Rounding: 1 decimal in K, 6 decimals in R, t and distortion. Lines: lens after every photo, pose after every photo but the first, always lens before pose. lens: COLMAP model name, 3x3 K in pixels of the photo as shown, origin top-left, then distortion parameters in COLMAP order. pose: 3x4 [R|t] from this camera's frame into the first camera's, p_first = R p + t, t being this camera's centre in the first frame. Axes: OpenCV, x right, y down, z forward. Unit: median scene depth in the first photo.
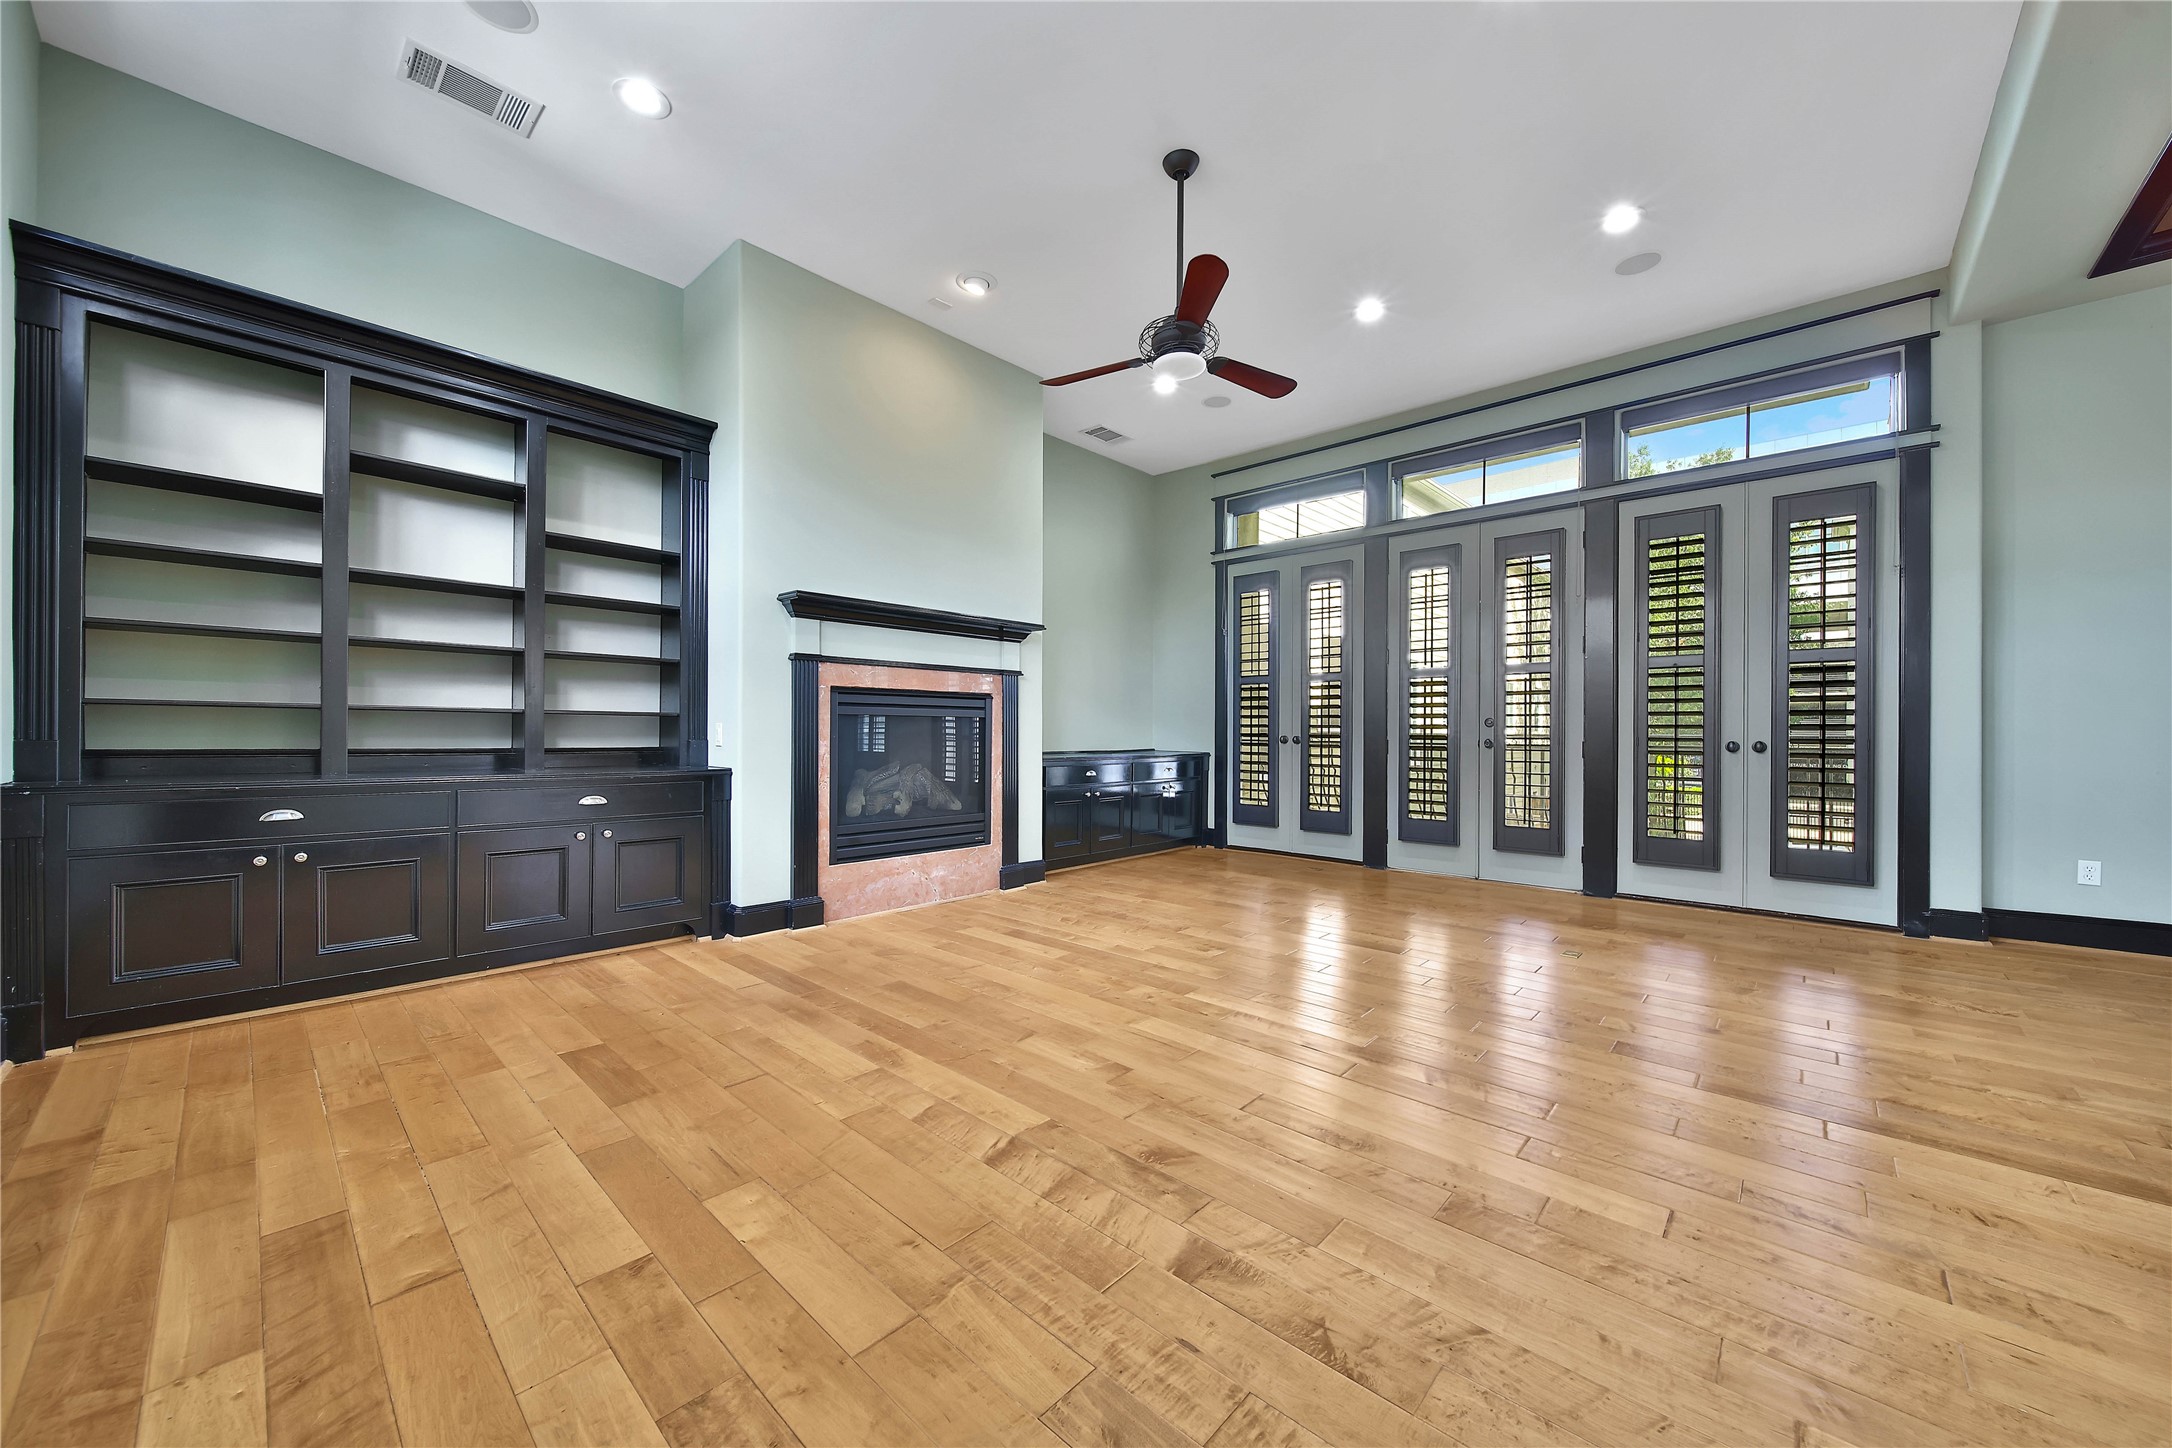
lens RADIAL K [[780.6, 0, 1103.1], [0, 780.6, 729.1], [0, 0, 1]] dist [-0.000528, -0.000203]
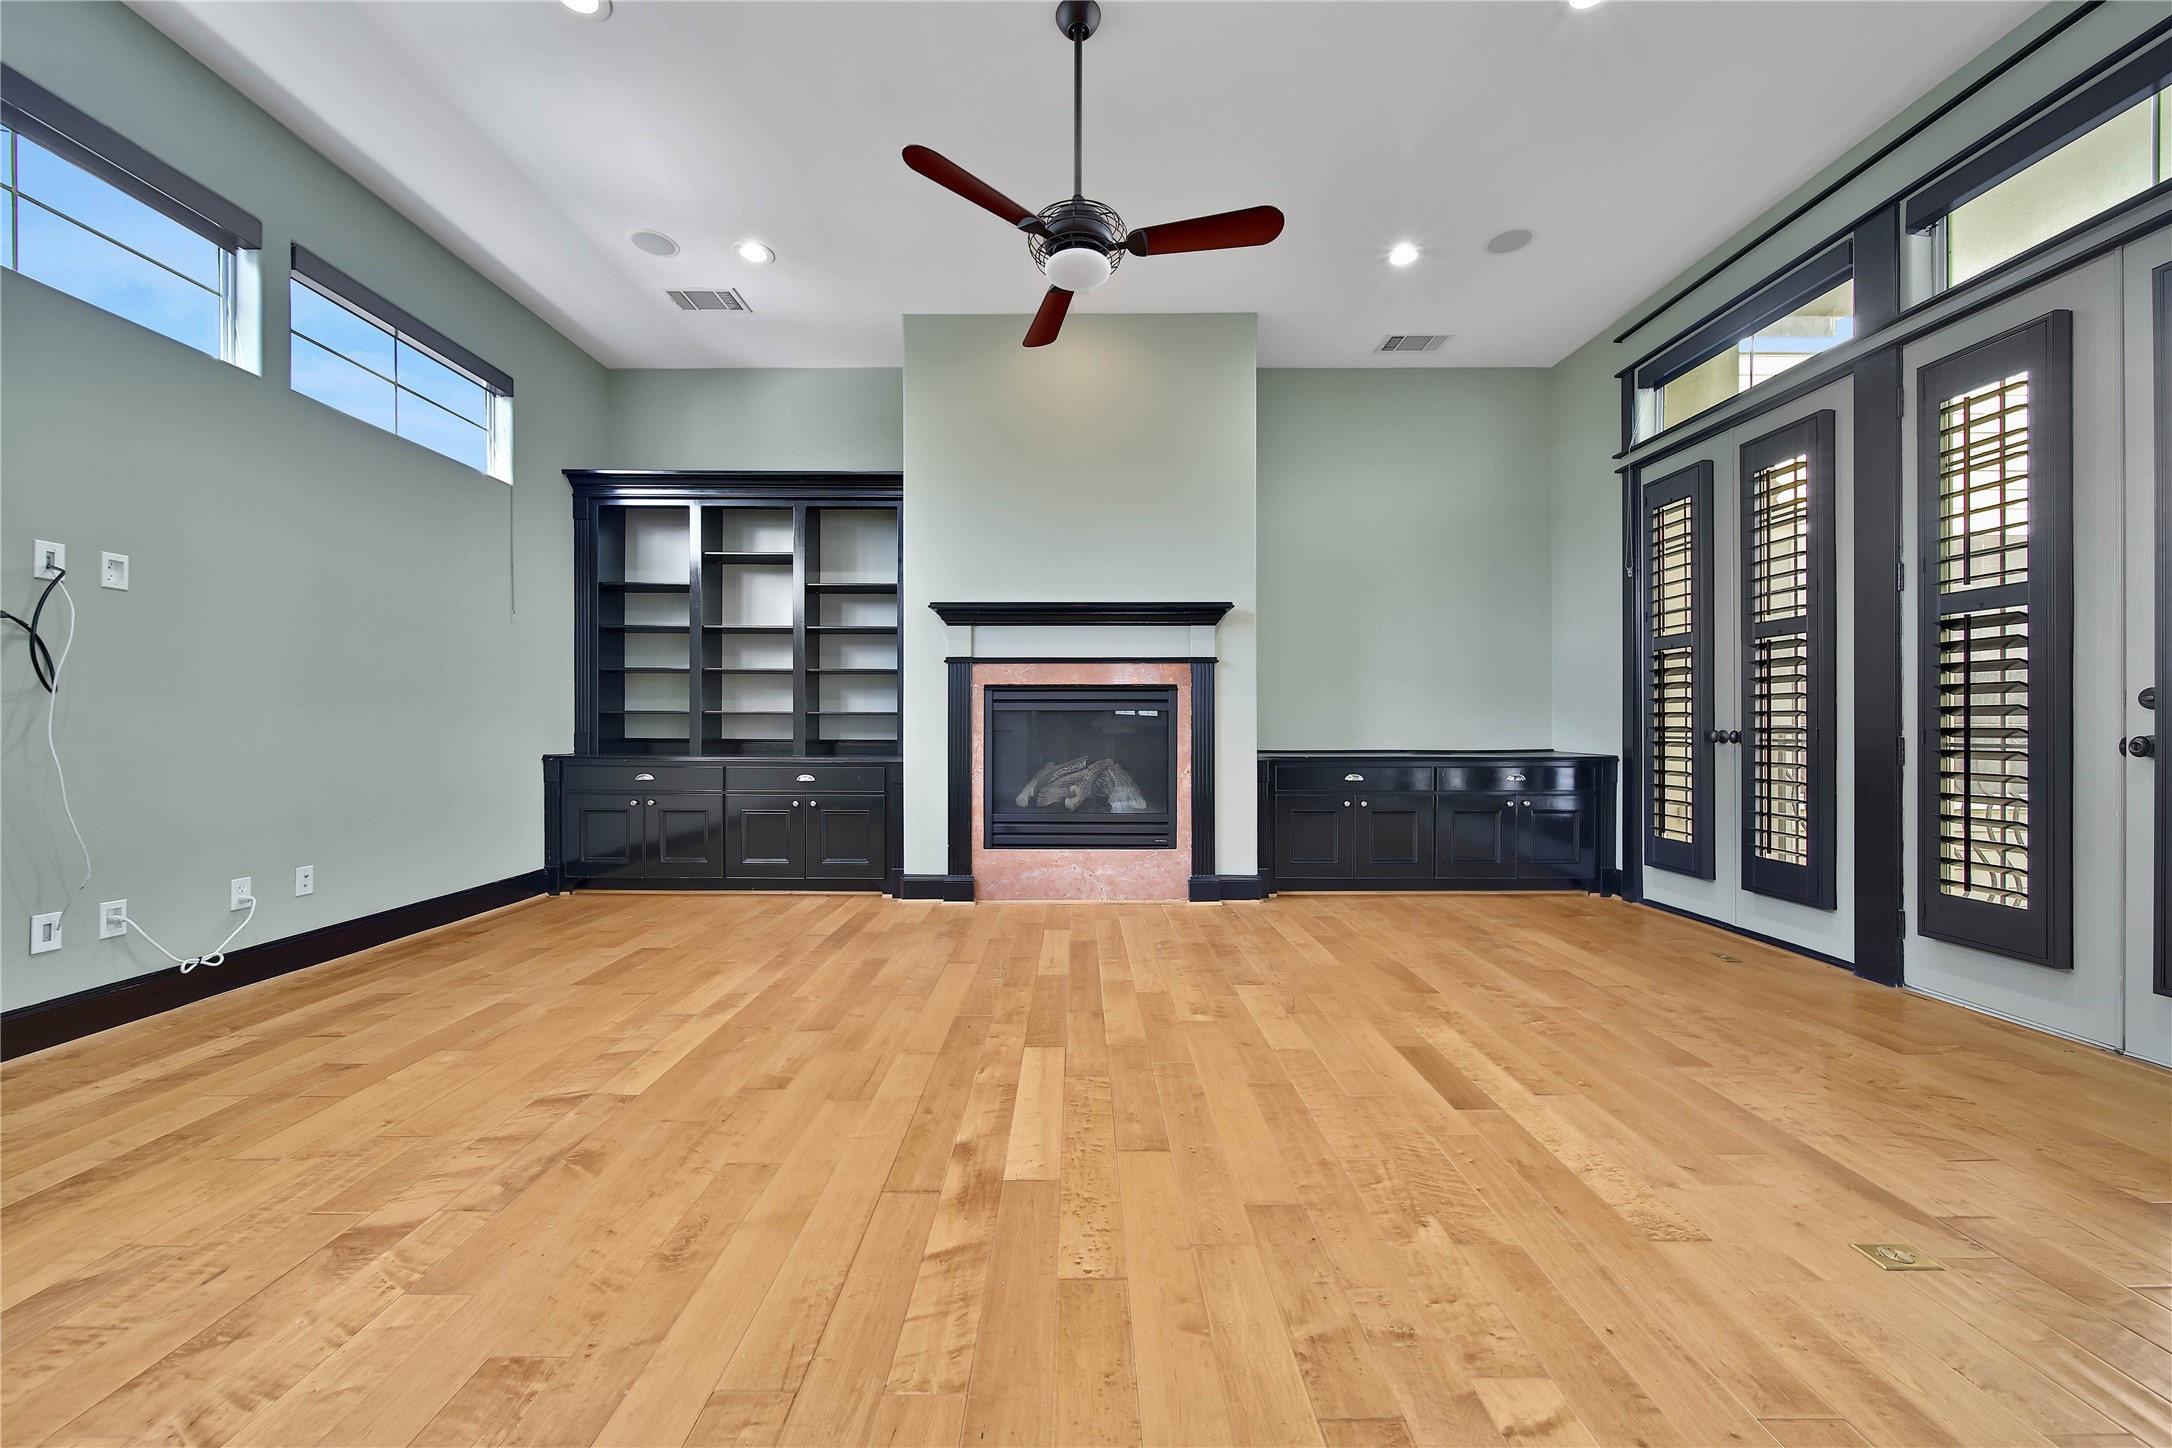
lens RADIAL K [[780.6, 0, 1065.6], [0, 780.6, 721.4], [0, 0, 1]] dist [-0.000528, -0.000203]
pose [[0.674096, -0.010126, -0.738574, 0.533296], [0.006280, 0.999948, -0.007977, 0.005704], [0.738617, 0.000740, 0.674125, 0.349416]]
